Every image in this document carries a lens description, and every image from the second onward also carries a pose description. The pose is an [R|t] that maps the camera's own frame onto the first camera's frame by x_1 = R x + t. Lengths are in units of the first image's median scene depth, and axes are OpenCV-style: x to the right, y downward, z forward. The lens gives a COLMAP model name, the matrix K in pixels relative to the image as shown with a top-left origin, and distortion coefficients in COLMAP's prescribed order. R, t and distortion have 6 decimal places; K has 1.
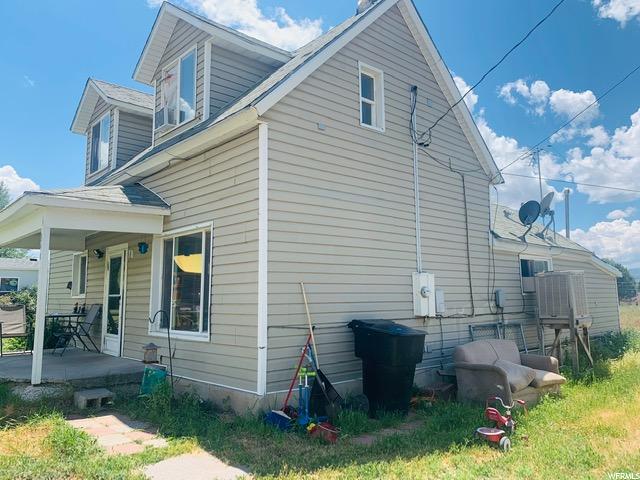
lens RADIAL K [[511.6, 0, 320.0], [0, 511.6, 240.0], [0, 0, 1]] dist [-0.160578, 0.254438]
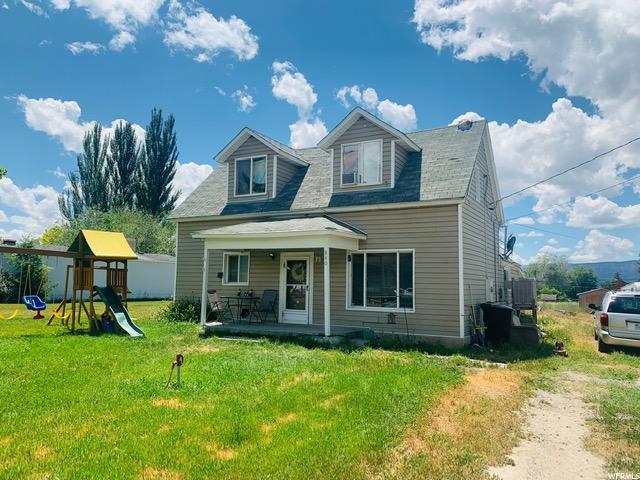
lens RADIAL K [[485.9, 0, 320.0], [0, 485.9, 240.0], [0, 0, 1]] dist [0.081401, 0.003671]
pose [[0.944269, 0.056666, 0.324262, -1.093795], [-0.065933, 0.997668, 0.017654, -0.076549], [-0.322505, -0.038050, 0.945803, -0.573526]]
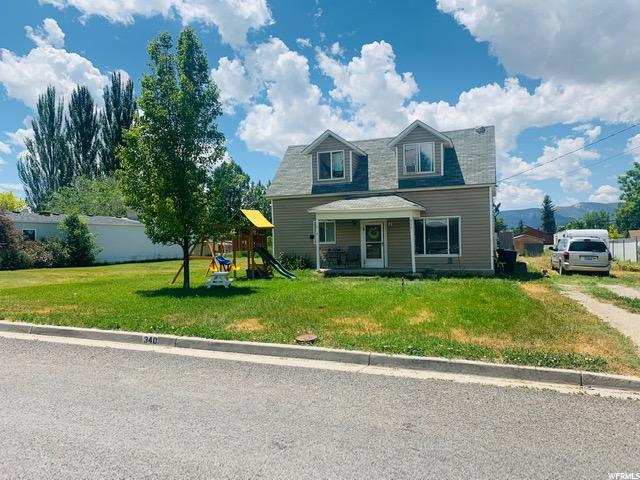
lens RADIAL K [[481.1, 0, 317.2], [0, 481.1, 250.4], [0, 0, 1]] dist [0.085828, 0.001733]
pose [[0.885972, -0.014049, 0.463526, -2.164728], [-0.045824, 0.991997, 0.117654, -0.127024], [-0.461470, -0.125479, 0.878237, -1.058253]]
